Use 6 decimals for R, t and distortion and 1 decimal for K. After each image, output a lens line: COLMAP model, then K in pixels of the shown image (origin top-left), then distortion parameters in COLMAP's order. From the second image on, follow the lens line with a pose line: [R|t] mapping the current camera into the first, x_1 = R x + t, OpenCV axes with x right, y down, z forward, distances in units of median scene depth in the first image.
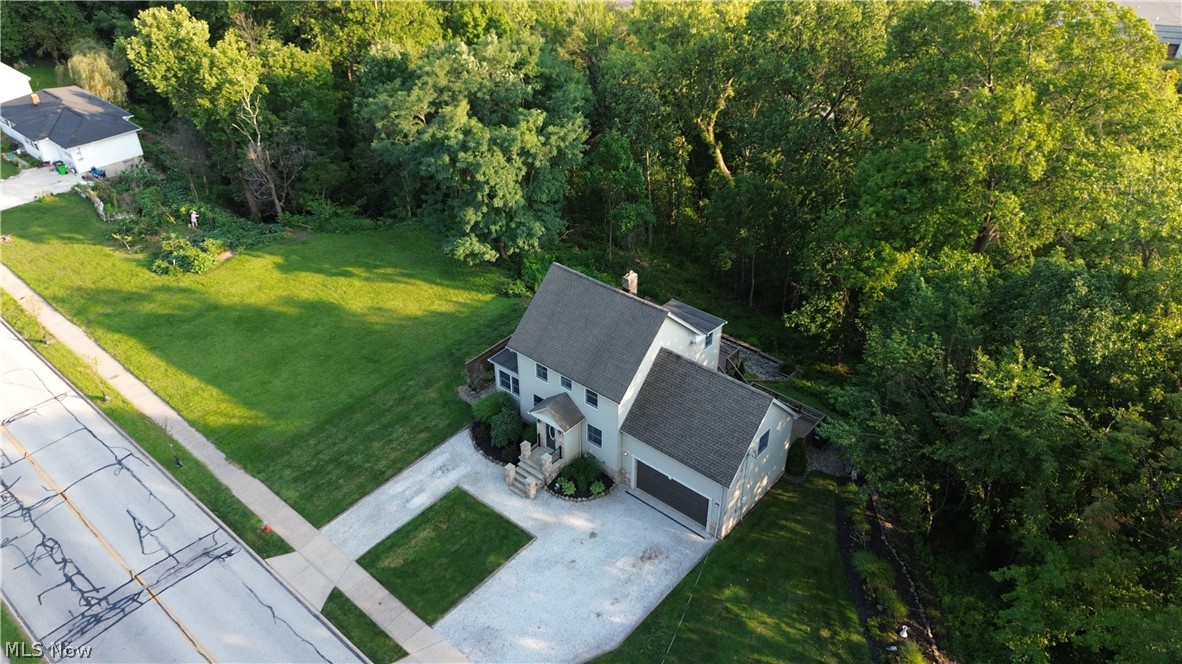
lens RADIAL K [[839.9, 0, 591.0], [0, 839.9, 332.0], [0, 0, 1]] dist [0.067996, -0.070670]
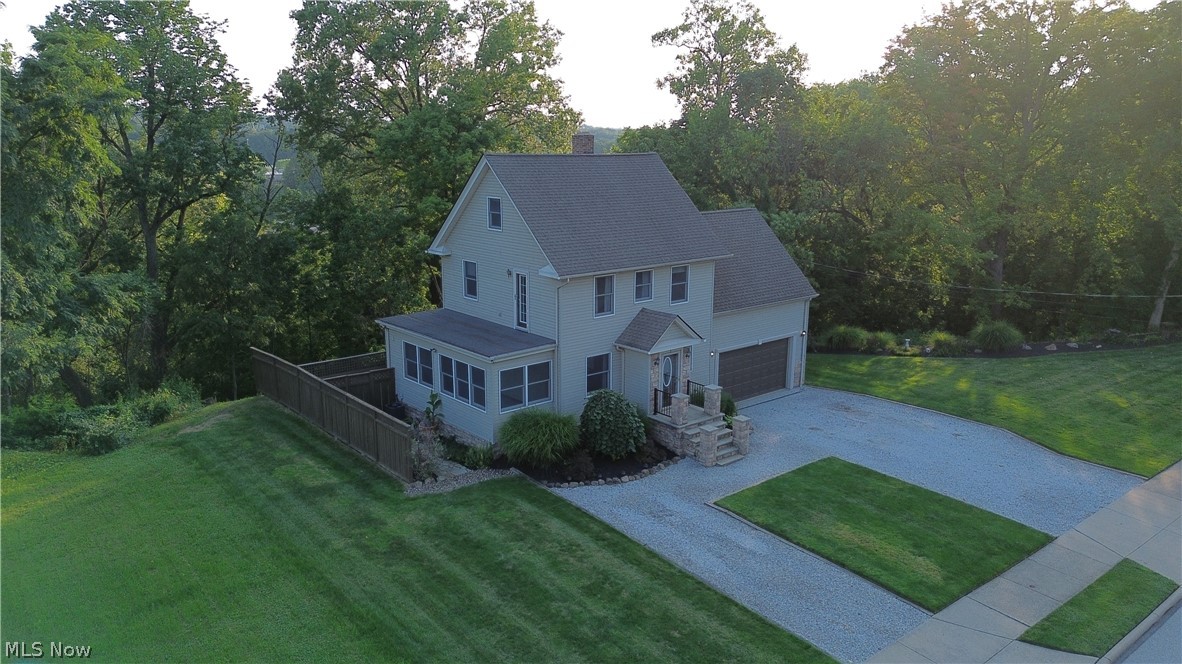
lens RADIAL K [[839.9, 0, 591.0], [0, 839.9, 332.0], [0, 0, 1]] dist [0.067996, -0.070670]
pose [[0.171518, -0.211997, 0.962101, -0.654932], [0.555711, 0.827202, 0.083203, 0.013518], [-0.813491, 0.520379, 0.259689, 0.890909]]
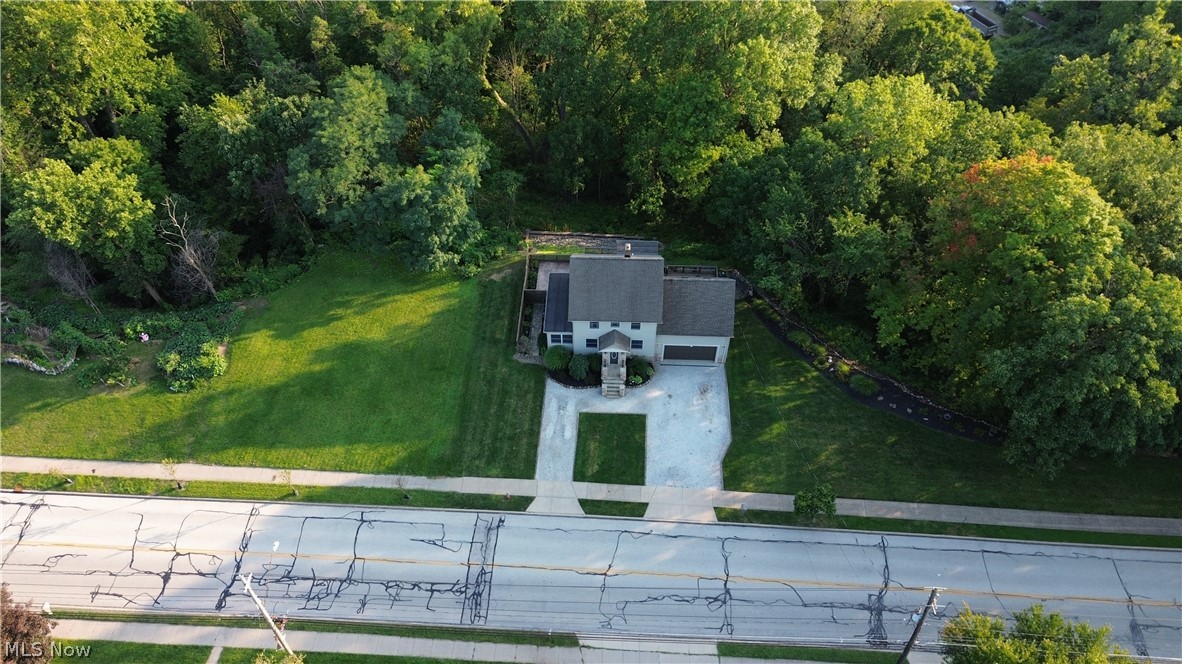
lens RADIAL K [[829.5, 0, 587.6], [0, 829.5, 338.1], [0, 0, 1]] dist [0.131884, -0.245063]
pose [[0.792173, -0.465147, 0.395094, -0.711045], [0.345202, 0.875378, 0.338450, -0.470503], [-0.503286, -0.131724, 0.854021, -0.324565]]
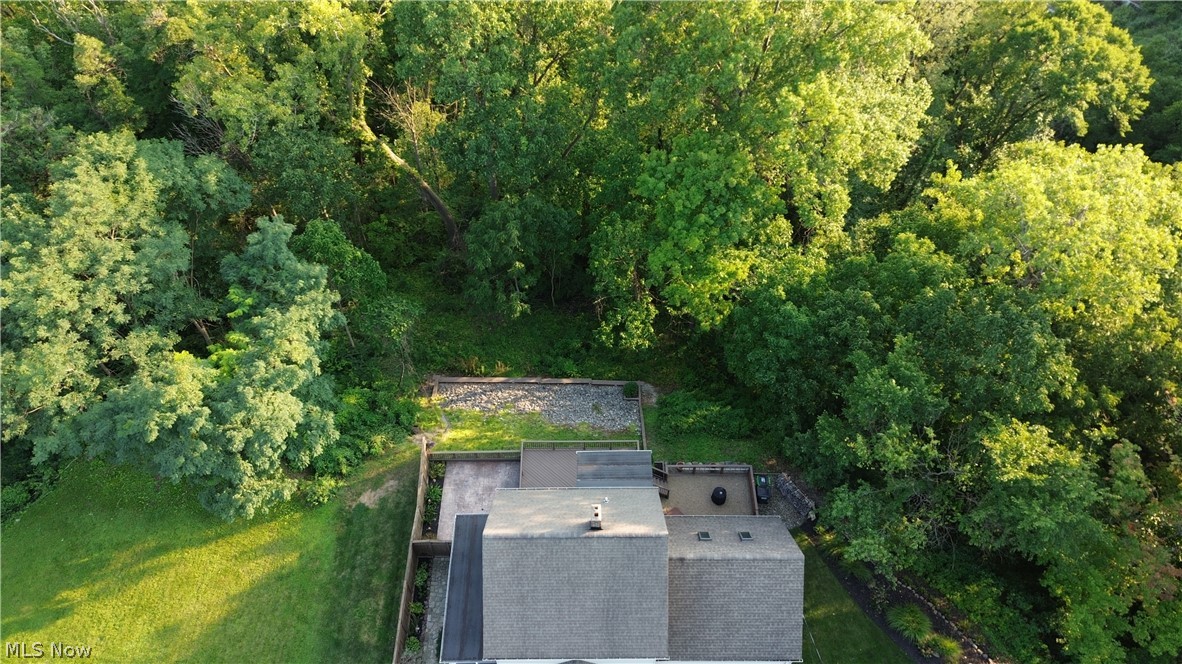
lens RADIAL K [[839.9, 0, 591.0], [0, 839.9, 332.0], [0, 0, 1]] dist [0.067996, -0.070670]
pose [[0.765187, -0.504779, 0.399609, -0.192553], [0.361370, 0.850445, 0.382302, -0.523037], [-0.532824, -0.148125, 0.833161, 0.350319]]
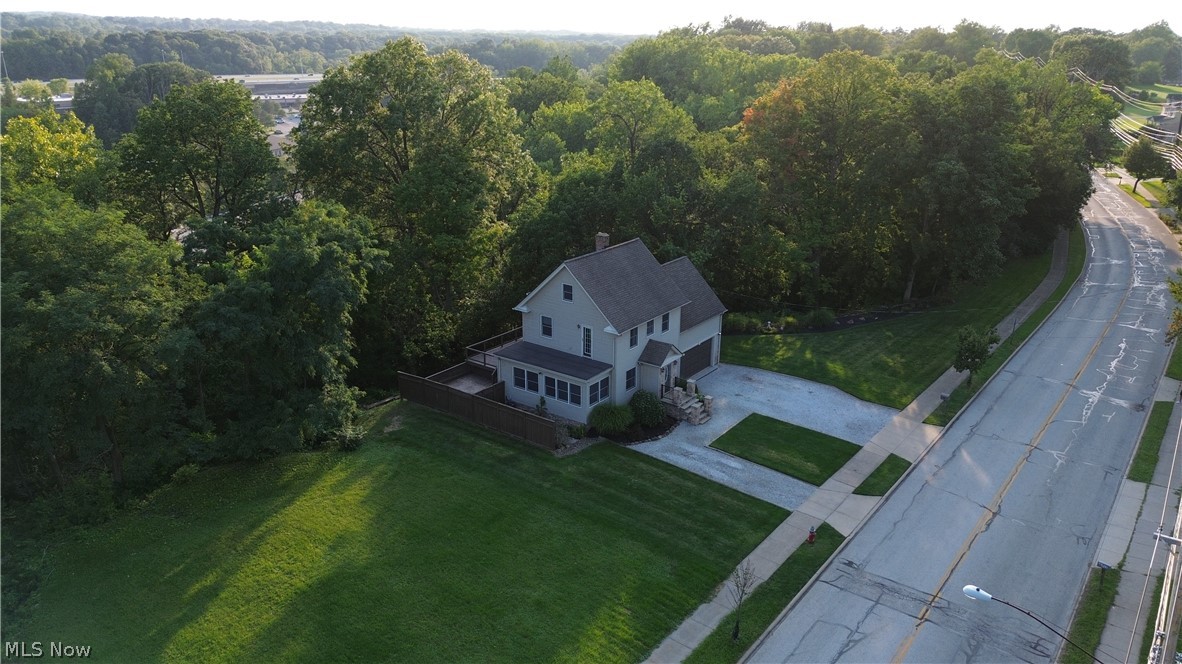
lens RADIAL K [[841.6, 0, 591.0], [0, 841.6, 332.0], [0, 0, 1]] dist [0.067335, -0.059086]
pose [[-0.054407, -0.321261, 0.945427, -1.104394], [0.563246, 0.771940, 0.294723, -0.316344], [-0.824496, 0.548543, 0.138950, 0.916998]]
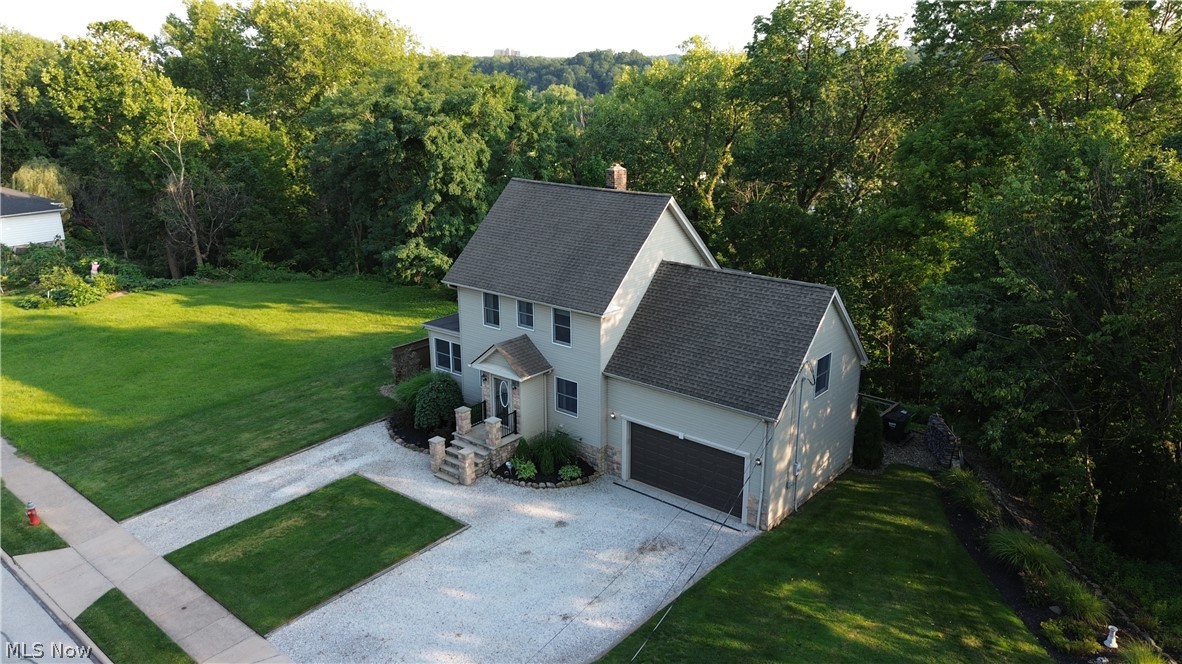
lens RADIAL K [[841.6, 0, 591.0], [0, 841.6, 332.0], [0, 0, 1]] dist [0.067335, -0.059086]
pose [[0.999974, -0.001251, 0.007111, 0.019465], [0.003324, 0.954041, -0.299658, 0.280859], [-0.006409, 0.299673, 0.954020, 0.348034]]
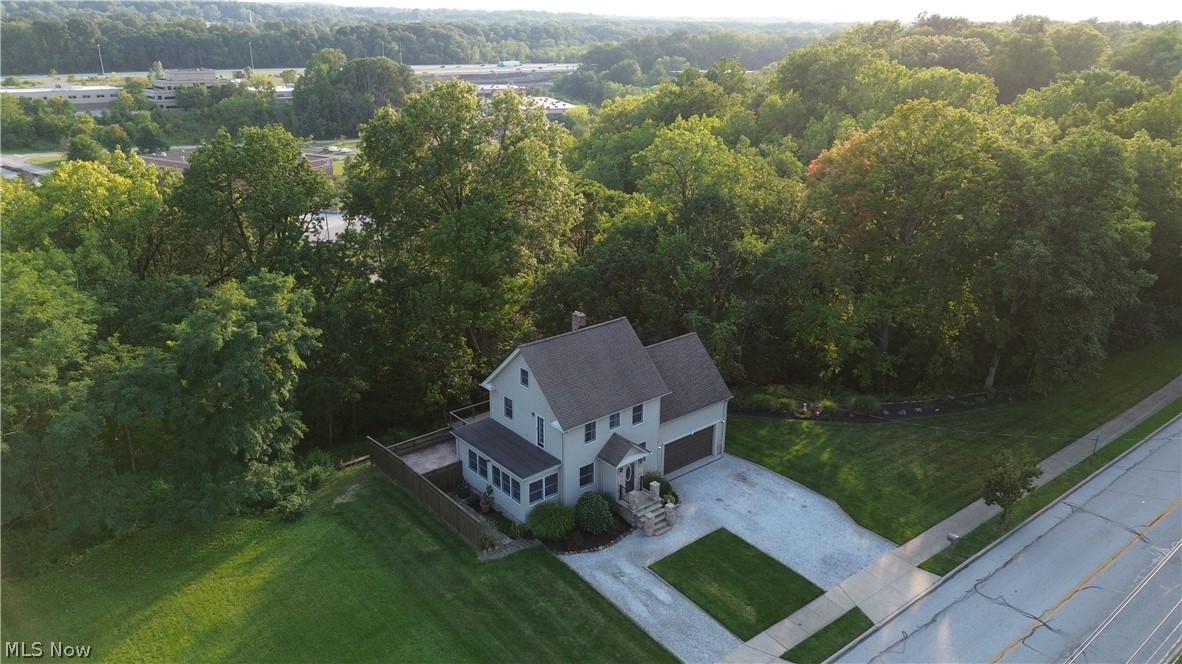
lens RADIAL K [[839.9, 0, 591.0], [0, 839.9, 332.0], [0, 0, 1]] dist [0.067996, -0.070670]
pose [[0.178328, -0.330614, 0.926765, -0.967108], [0.552592, 0.812959, 0.183685, -0.238128], [-0.814151, 0.479367, 0.327668, 0.634022]]
